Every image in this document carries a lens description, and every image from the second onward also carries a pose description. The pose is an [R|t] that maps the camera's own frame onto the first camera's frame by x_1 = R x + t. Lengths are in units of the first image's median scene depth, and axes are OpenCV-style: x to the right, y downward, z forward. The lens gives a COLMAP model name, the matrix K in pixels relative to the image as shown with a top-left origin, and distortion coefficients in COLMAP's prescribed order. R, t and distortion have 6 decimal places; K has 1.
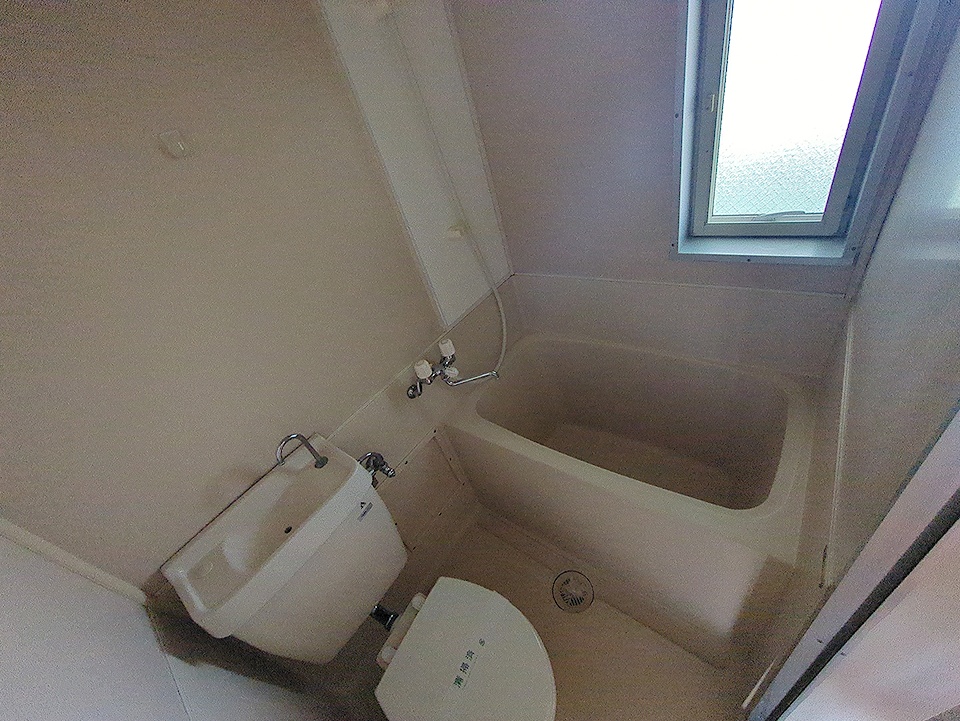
lens RADIAL K [[380.2, 0, 483.6], [0, 380.2, 359.7], [0, 0, 1]] dist [-0.002122, 0.000617]
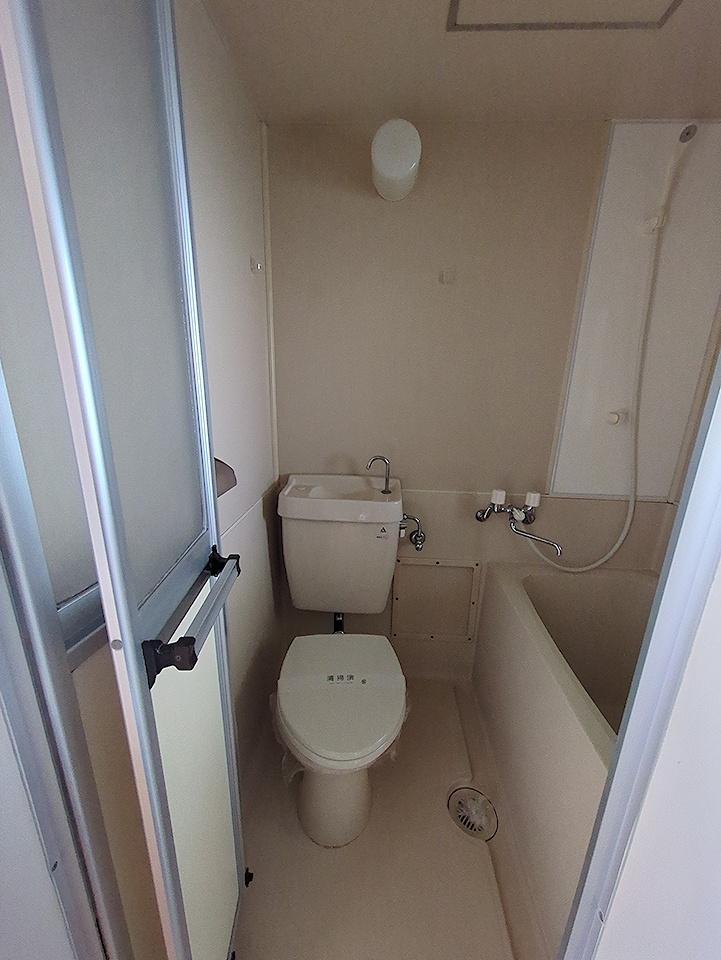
lens RADIAL K [[381.9, 0, 361.0], [0, 381.9, 486.5], [0, 0, 1]] dist [-0.002270, -0.000072]
pose [[0.523791, 0.480602, -0.703323, 0.415010], [-0.636616, 0.769448, 0.051675, 0.206231], [0.566006, 0.420680, 0.708989, -0.032769]]
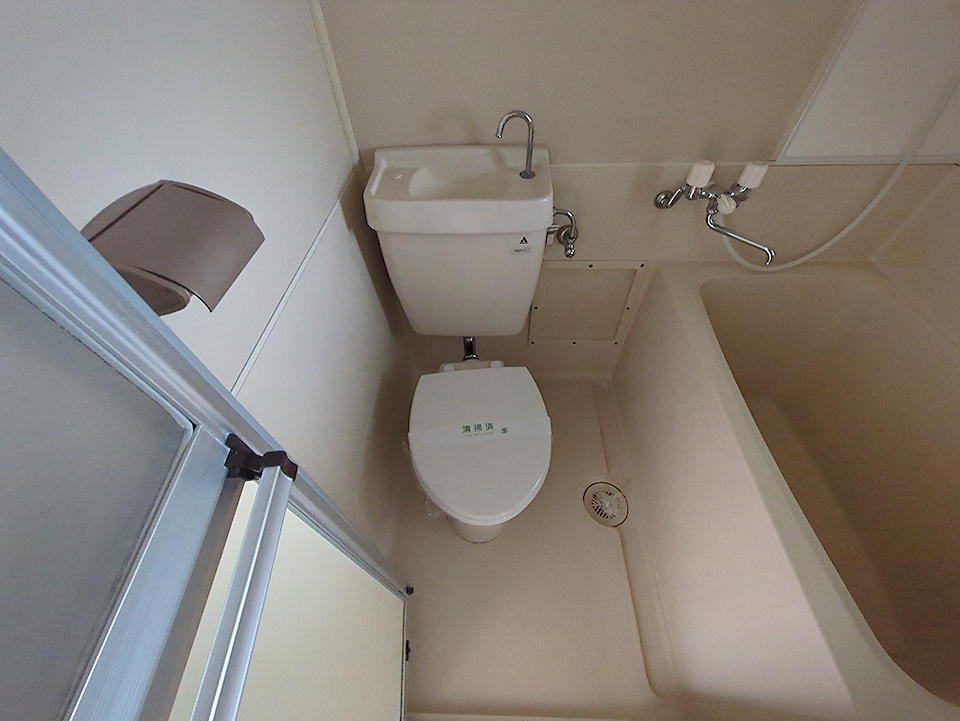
lens RADIAL K [[381.9, 0, 480.0], [0, 381.9, 360.5], [0, 0, 1]] dist [-0.002270, -0.000072]
pose [[0.558568, 0.766491, -0.317008, 0.110850], [-0.592823, 0.636217, 0.493750, 0.145596], [0.580141, -0.087863, 0.809764, 0.145336]]
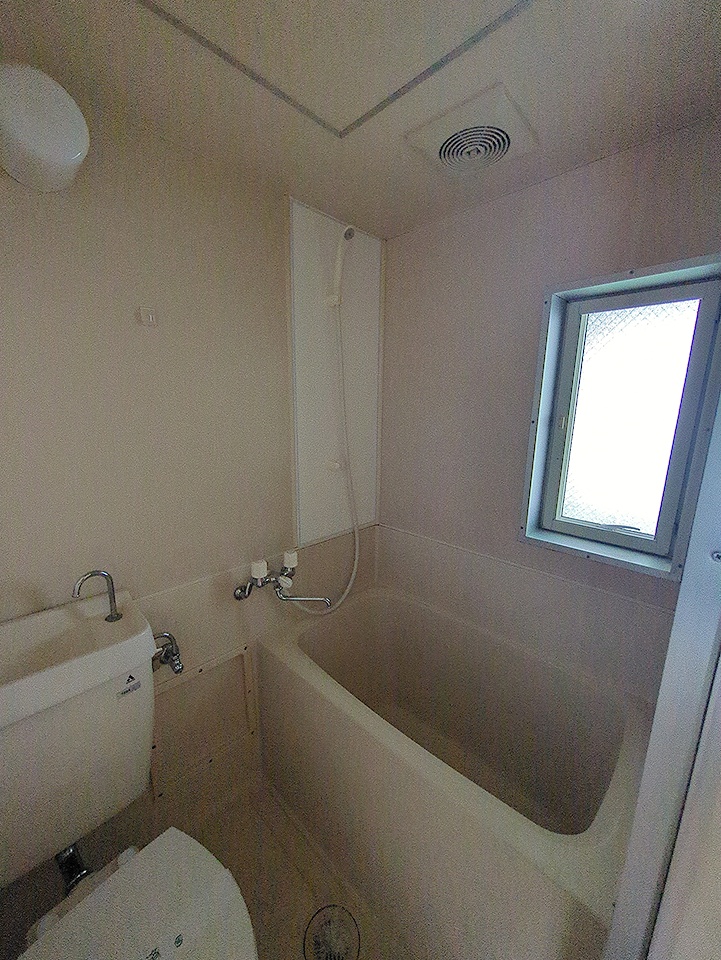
lens RADIAL K [[380.2, 0, 361.4], [0, 380.2, 480.1], [0, 0, 1]] dist [-0.002122, 0.000617]
pose [[0.953993, 0.292019, -0.067989, 0.097089], [-0.293952, 0.866253, -0.403978, 0.151275], [-0.059074, 0.405377, 0.912239, -0.014137]]
